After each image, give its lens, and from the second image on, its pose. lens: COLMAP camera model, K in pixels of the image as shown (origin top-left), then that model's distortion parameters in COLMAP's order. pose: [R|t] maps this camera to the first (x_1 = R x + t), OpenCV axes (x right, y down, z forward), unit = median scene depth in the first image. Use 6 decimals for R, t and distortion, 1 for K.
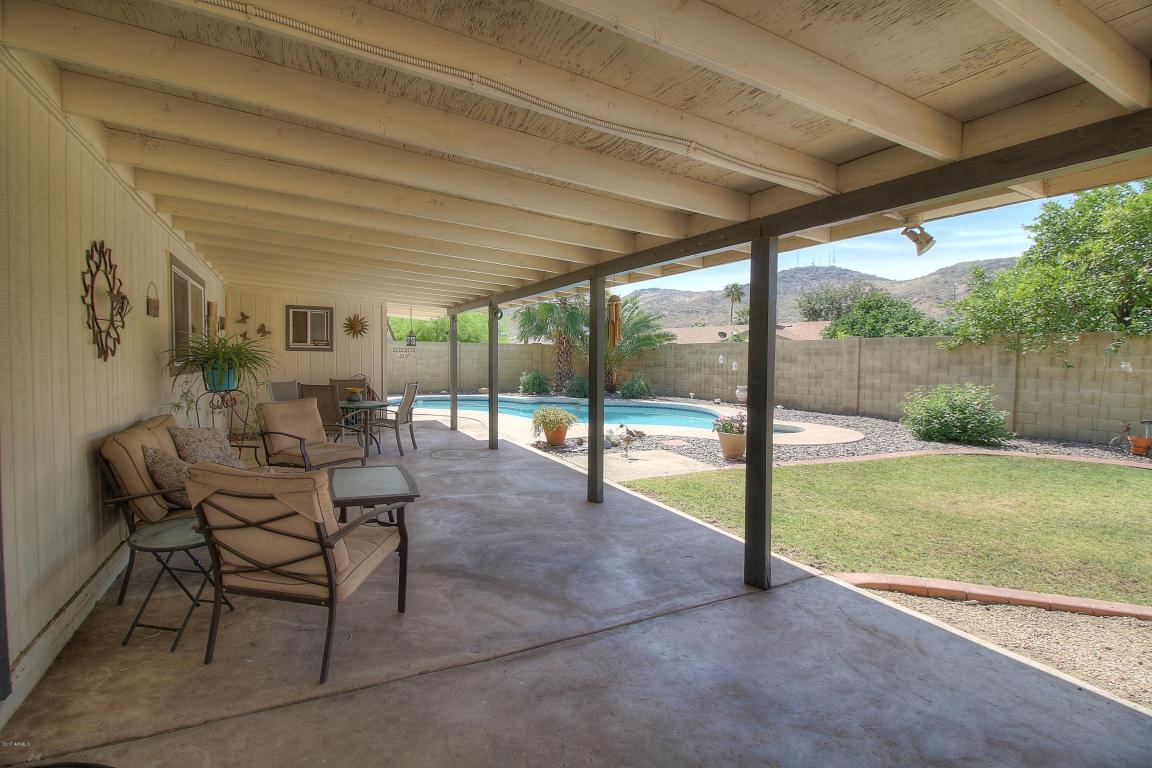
lens RADIAL K [[530.4, 0, 567.4], [0, 530.4, 373.8], [0, 0, 1]] dist [0.003665, -0.014324]
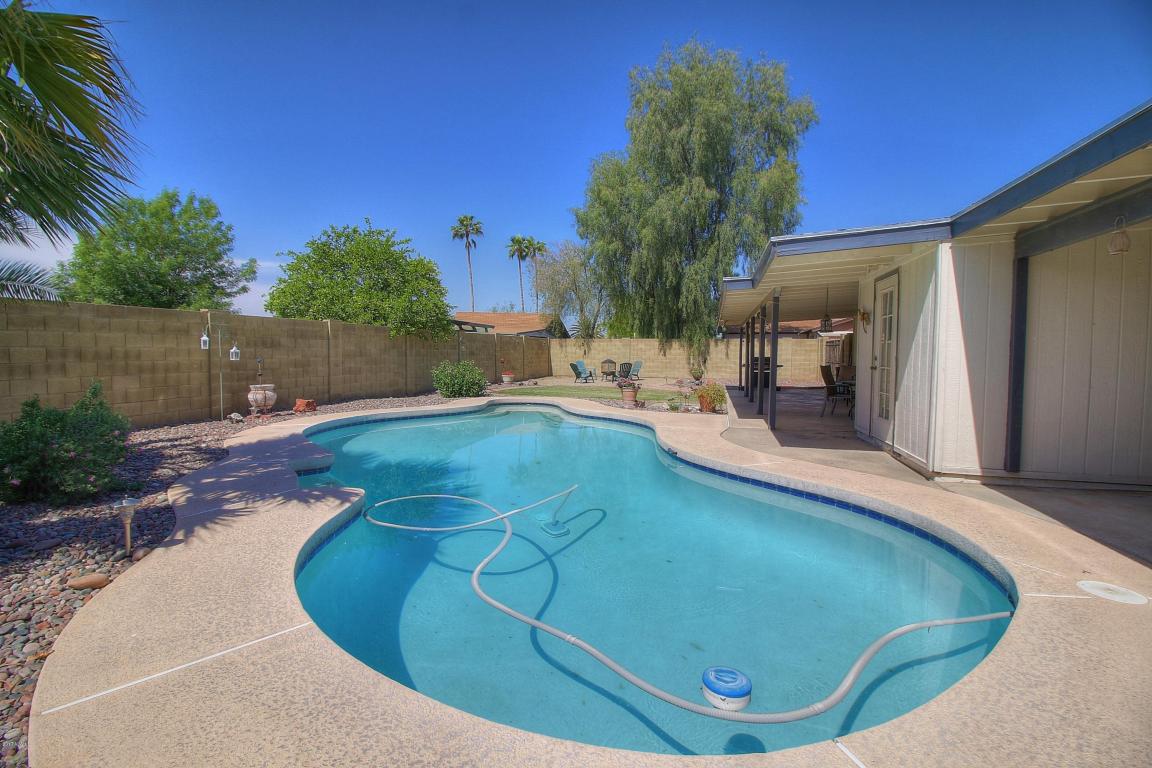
lens RADIAL K [[530.4, 0, 567.4], [0, 530.4, 373.8], [0, 0, 1]] dist [0.003665, -0.014324]
pose [[-0.730592, -0.041982, 0.681522, -0.395478], [0.009023, 0.997427, 0.071115, -0.034854], [-0.682755, 0.058106, -0.728334, 1.312239]]
